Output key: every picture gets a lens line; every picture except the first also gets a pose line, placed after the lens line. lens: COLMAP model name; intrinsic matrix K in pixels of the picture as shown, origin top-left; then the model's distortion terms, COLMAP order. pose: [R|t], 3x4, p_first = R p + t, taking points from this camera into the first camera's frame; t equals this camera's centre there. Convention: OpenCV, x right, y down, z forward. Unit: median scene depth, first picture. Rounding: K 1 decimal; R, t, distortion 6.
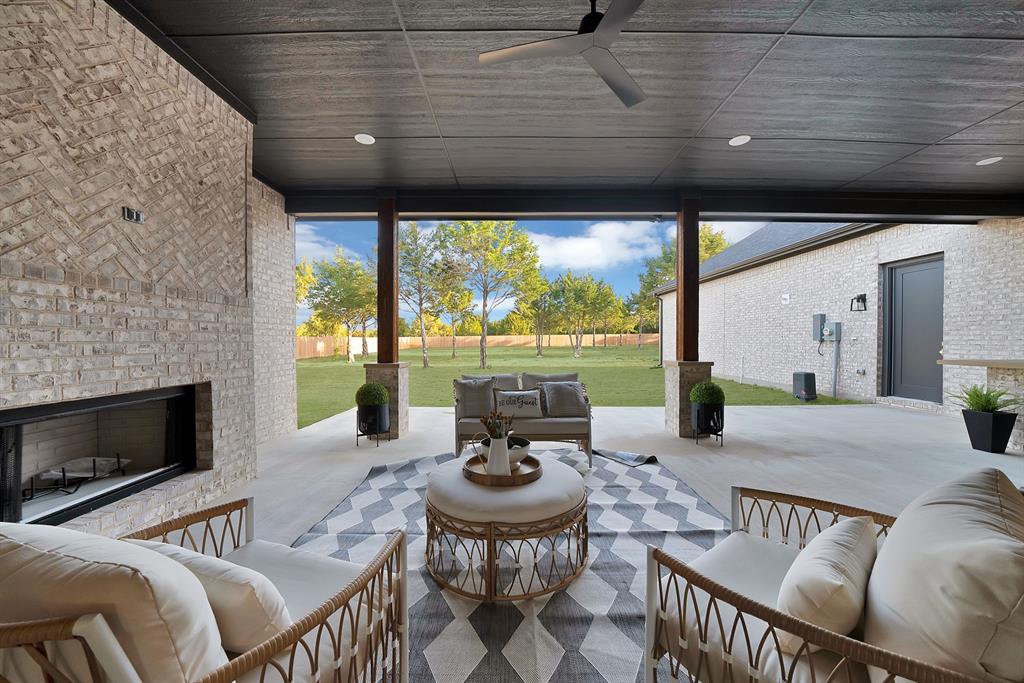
lens RADIAL K [[369.0, 0, 514.2], [0, 369.0, 342.2], [0, 0, 1]] dist [-0.013655, 0.000416]
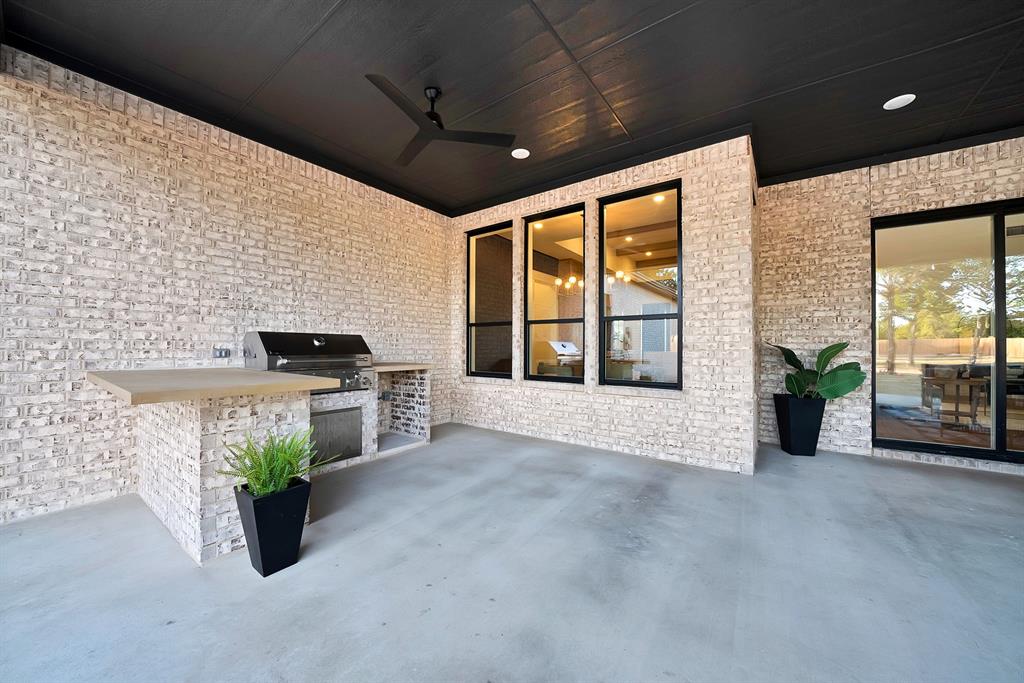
lens RADIAL K [[369.0, 0, 517.8], [0, 369.0, 343.8], [0, 0, 1]] dist [-0.013655, 0.000416]
pose [[-0.814022, 0.001976, 0.580831, 1.065033], [-0.000382, 0.999992, -0.003937, -0.002405], [-0.580834, -0.003427, -0.814015, 1.792550]]
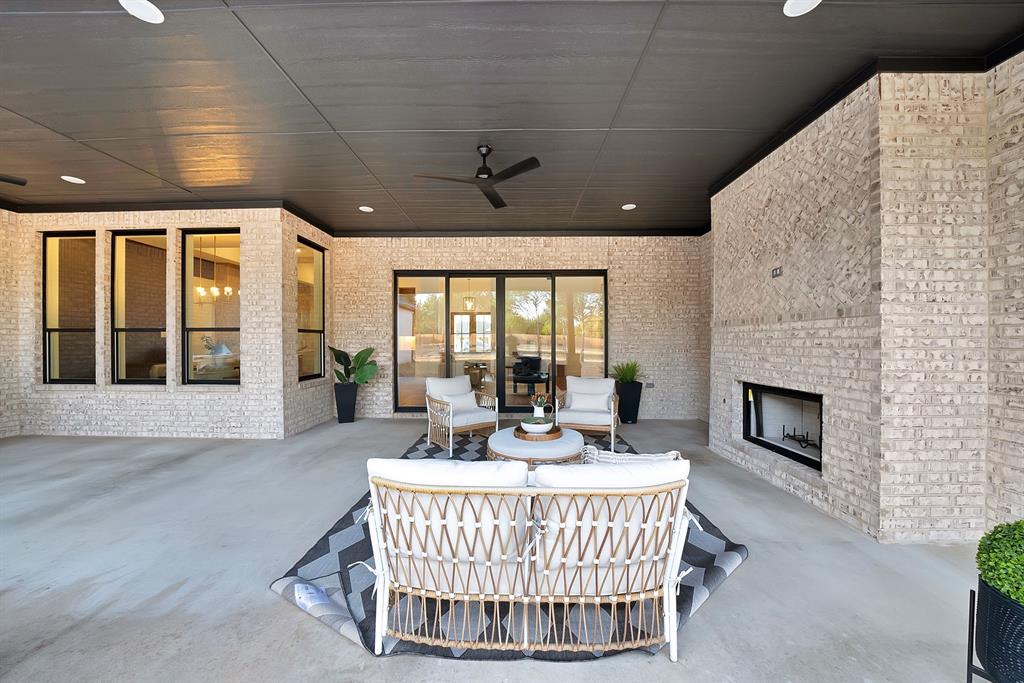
lens RADIAL K [[369.0, 0, 506.8], [0, 369.0, 343.1], [0, 0, 1]] dist [-0.013655, 0.000416]
pose [[-0.999592, 0.002061, 0.028502, 0.041941], [0.002207, 0.999985, 0.005103, -0.048561], [-0.028491, 0.005164, -0.999581, 2.104647]]
